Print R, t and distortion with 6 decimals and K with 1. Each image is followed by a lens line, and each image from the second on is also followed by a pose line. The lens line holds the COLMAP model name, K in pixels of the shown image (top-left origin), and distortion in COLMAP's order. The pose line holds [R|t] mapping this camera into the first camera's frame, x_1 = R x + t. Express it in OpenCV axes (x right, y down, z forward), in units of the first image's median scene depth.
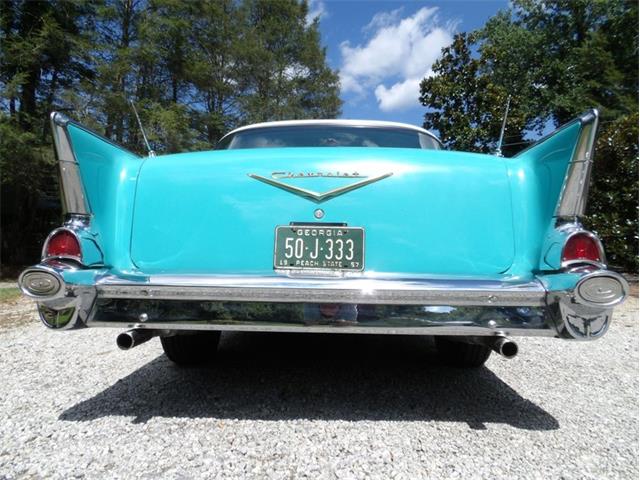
lens RADIAL K [[460.7, 0, 318.5], [0, 460.7, 241.0], [0, 0, 1]] dist [-0.001971, 0.000575]
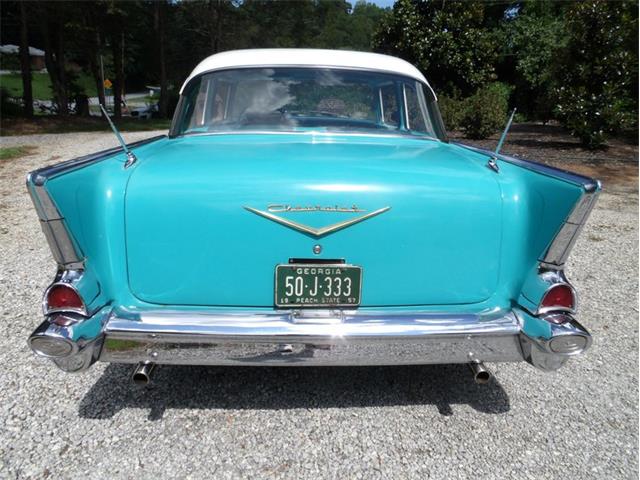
lens RADIAL K [[460.0, 0, 319.1], [0, 460.0, 237.7], [0, 0, 1]] dist [-0.000142, 0.000740]
pose [[0.995537, -0.018435, 0.092551, -0.091171], [-0.015404, 0.935836, 0.352099, -0.453626], [-0.093104, -0.351954, 0.931375, 0.067647]]
